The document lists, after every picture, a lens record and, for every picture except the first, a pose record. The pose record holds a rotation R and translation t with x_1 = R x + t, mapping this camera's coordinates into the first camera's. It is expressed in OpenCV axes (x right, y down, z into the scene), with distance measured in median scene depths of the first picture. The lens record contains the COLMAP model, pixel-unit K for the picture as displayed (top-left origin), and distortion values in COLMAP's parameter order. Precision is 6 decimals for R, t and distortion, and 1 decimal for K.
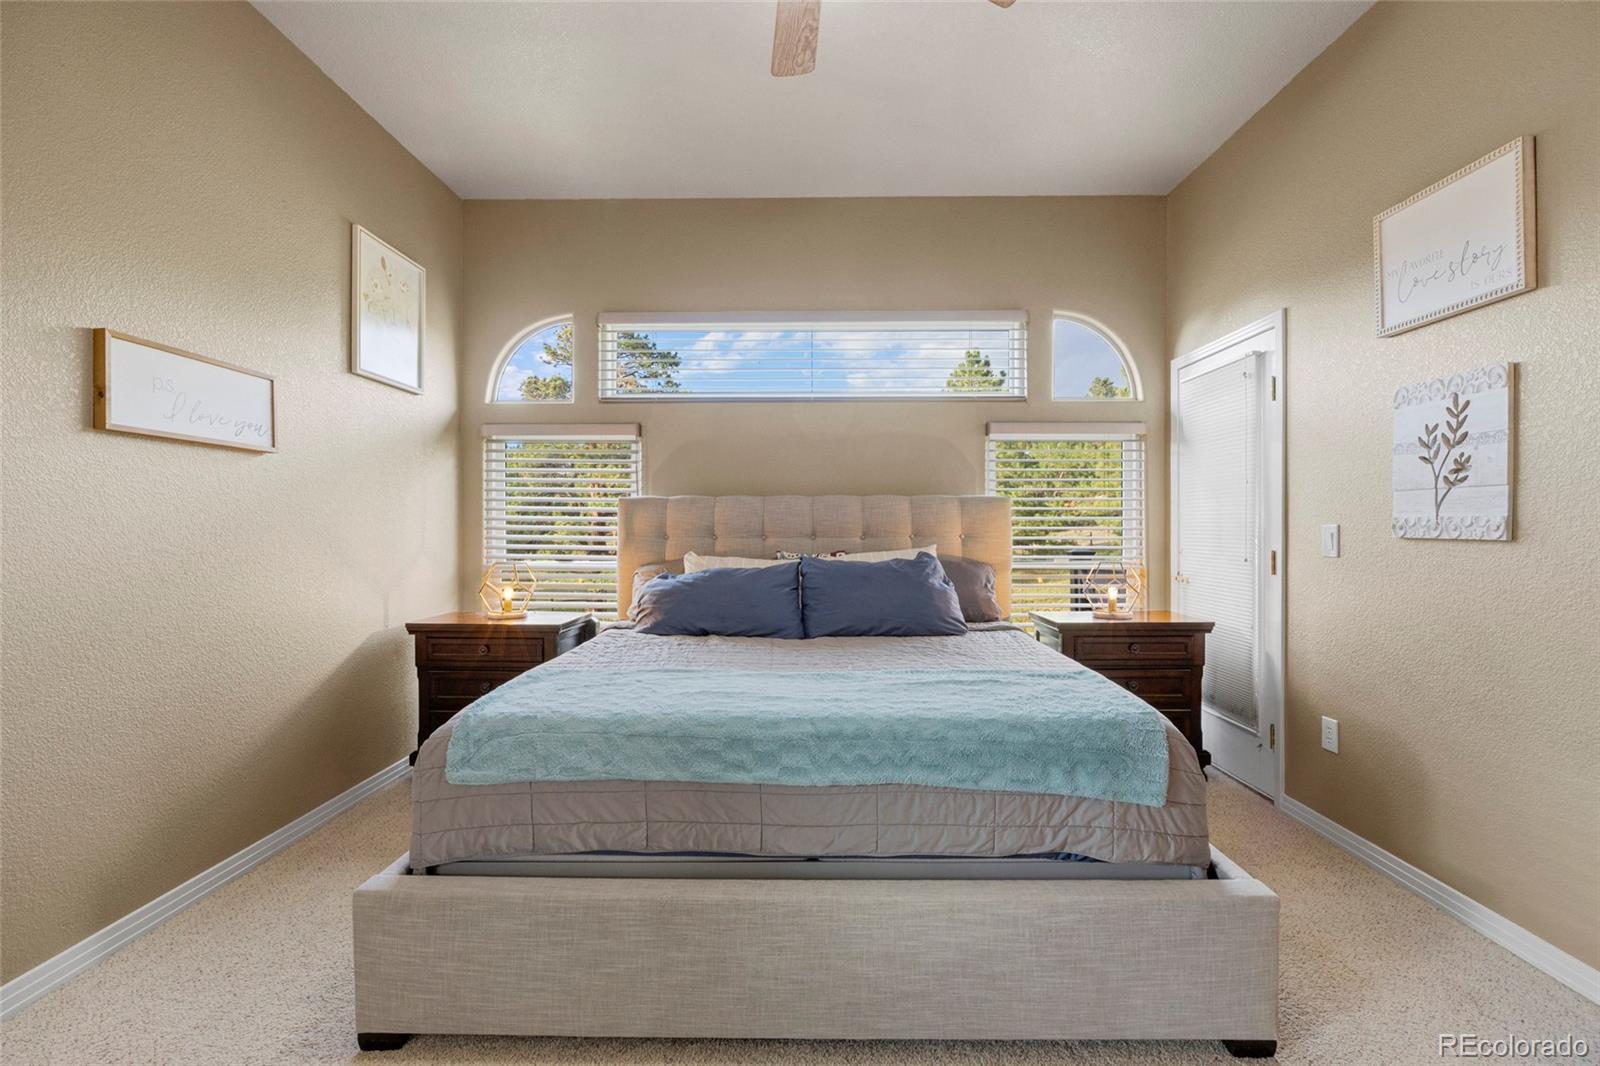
lens RADIAL K [[736.2, 0, 801.1], [0, 736.2, 530.0], [0, 0, 1]] dist [-0.000107, -0.000009]
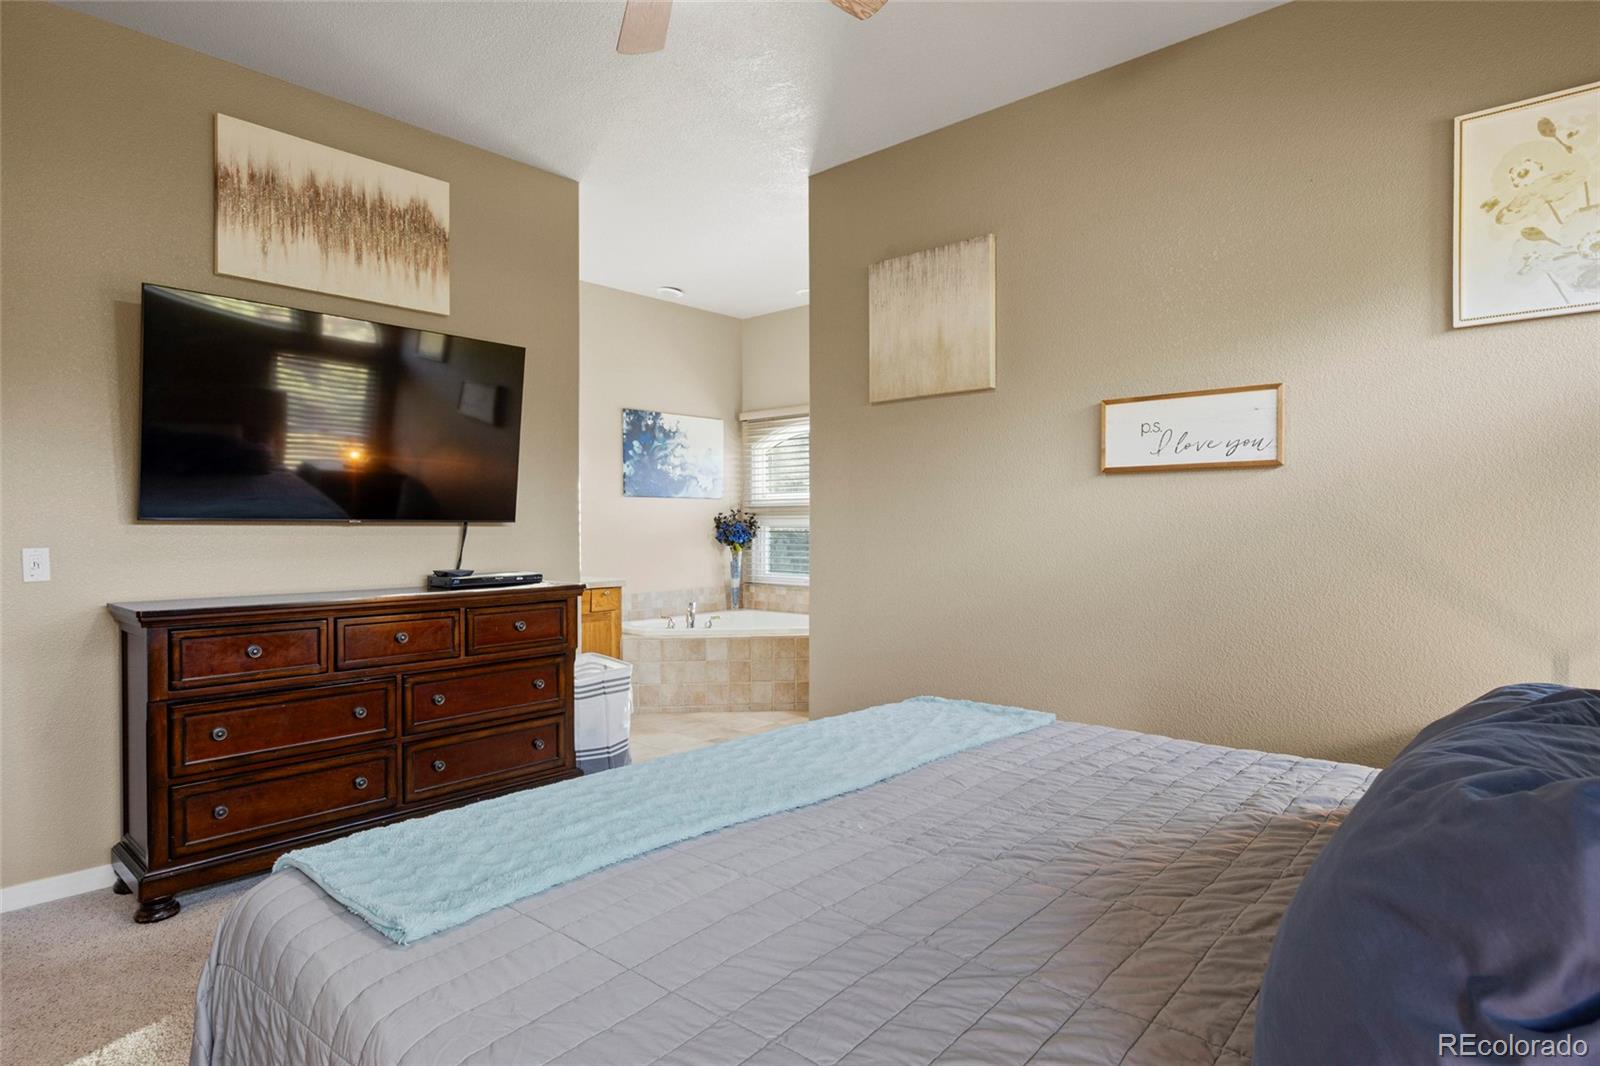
lens RADIAL K [[835.2, 0, 814.7], [0, 835.2, 535.3], [0, 0, 1]] dist [0.004723, 0.000095]
pose [[-0.645191, 0.006755, -0.763992, 0.405536], [0.000213, 0.999962, 0.008662, -0.019058], [0.764021, 0.005426, -0.645168, 1.020875]]
